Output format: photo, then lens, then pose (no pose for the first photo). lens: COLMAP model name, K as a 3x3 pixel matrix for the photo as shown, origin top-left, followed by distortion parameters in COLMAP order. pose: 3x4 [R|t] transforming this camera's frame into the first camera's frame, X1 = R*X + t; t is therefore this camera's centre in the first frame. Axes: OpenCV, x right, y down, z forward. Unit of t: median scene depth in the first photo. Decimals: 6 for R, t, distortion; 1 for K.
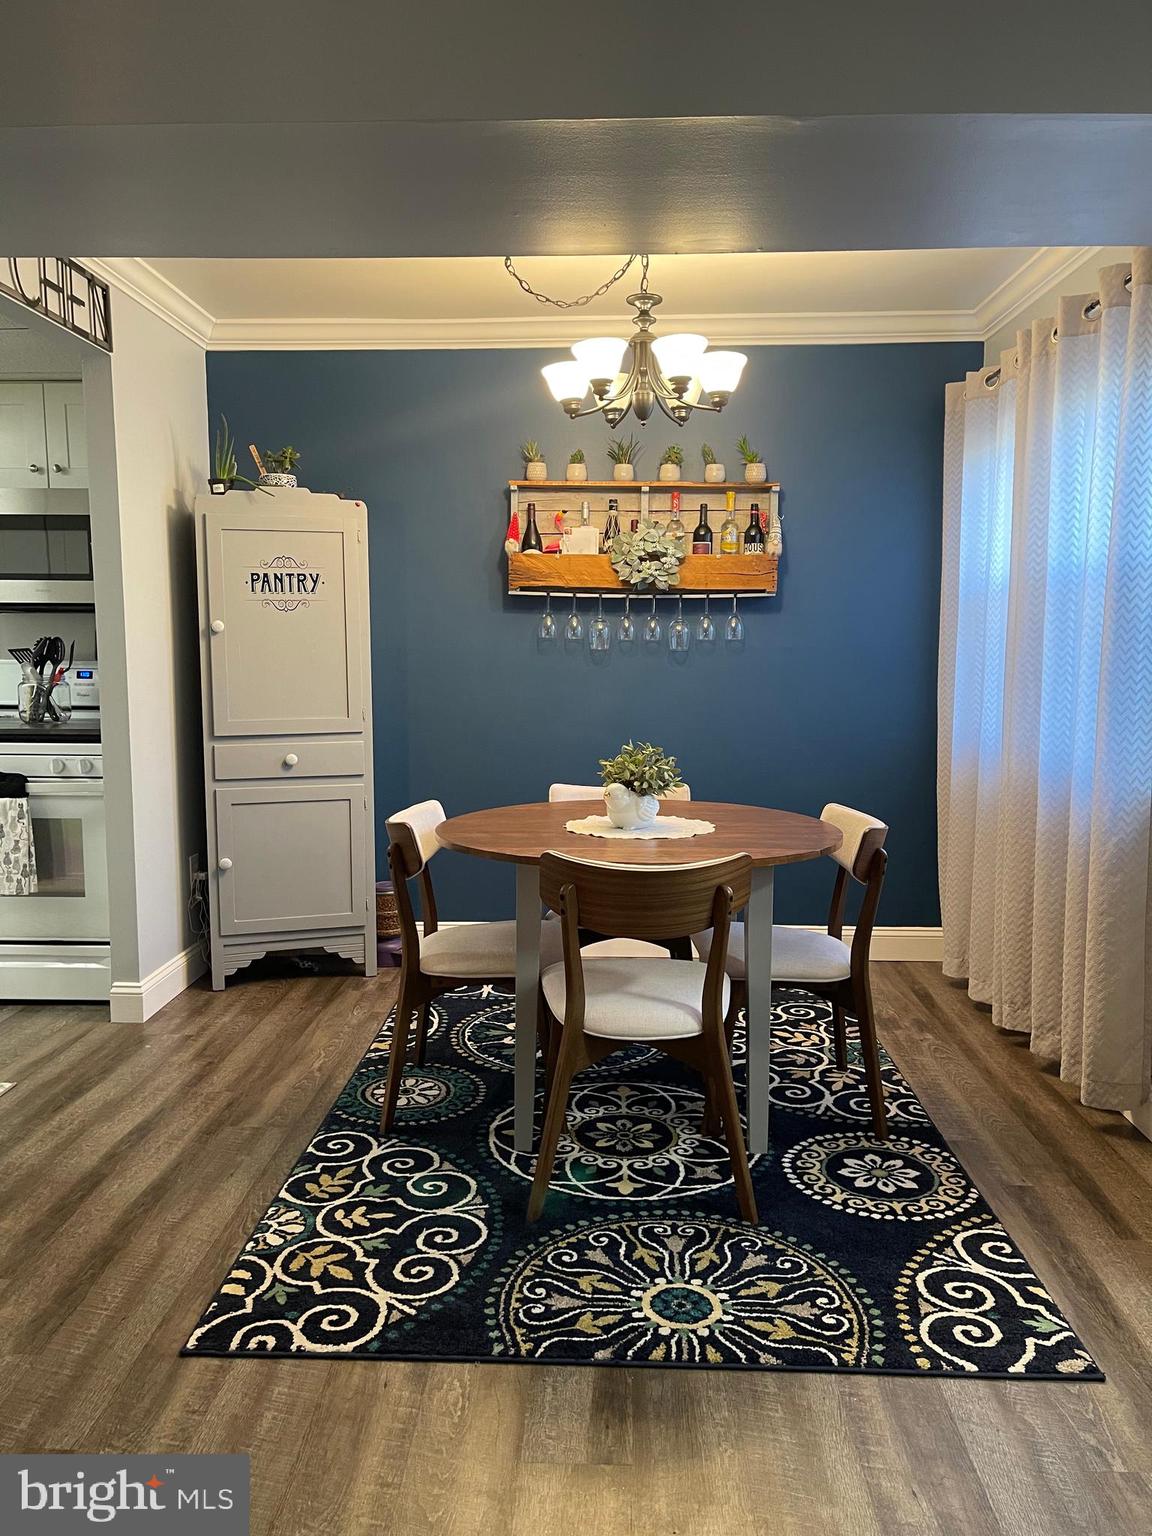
lens RADIAL K [[1144.7, 0, 577.5], [0, 1144.7, 770.0], [0, 0, 1]] dist [0.046964, -0.022640]
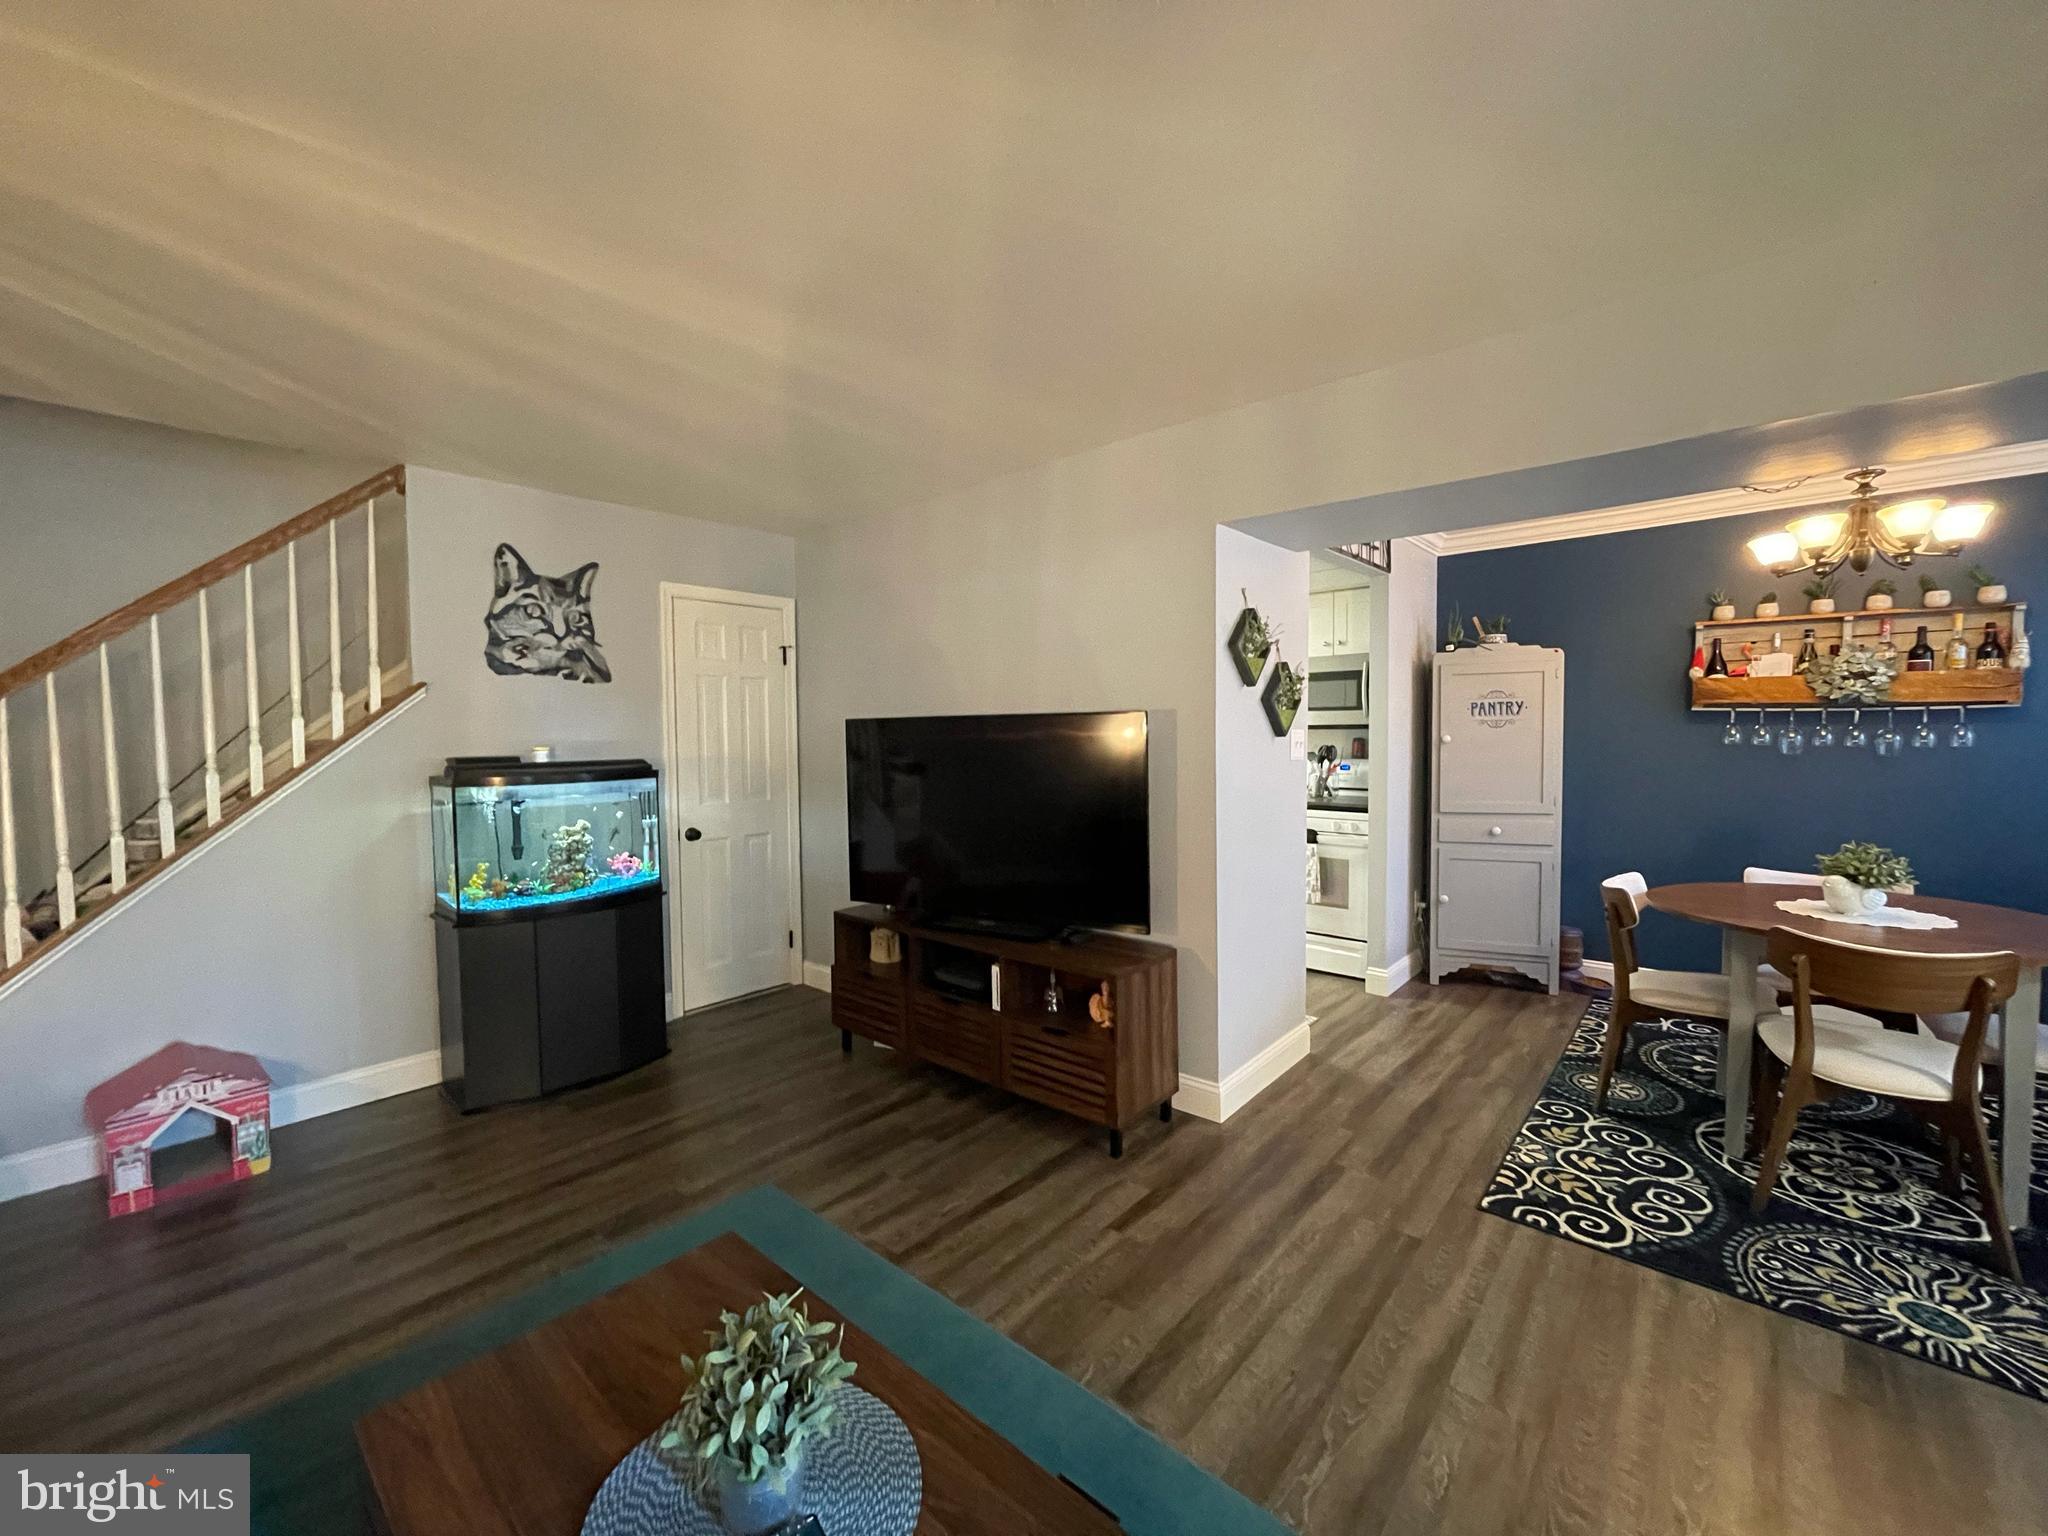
lens RADIAL K [[820.4, 0, 1011.3], [0, 820.4, 762.4], [0, 0, 1]] dist [0.002570, -0.002113]
pose [[0.770790, 0.016527, -0.636875, -0.083932], [-0.058415, 0.997286, -0.044818, -0.016853], [0.634406, 0.071749, 0.769663, -0.222500]]
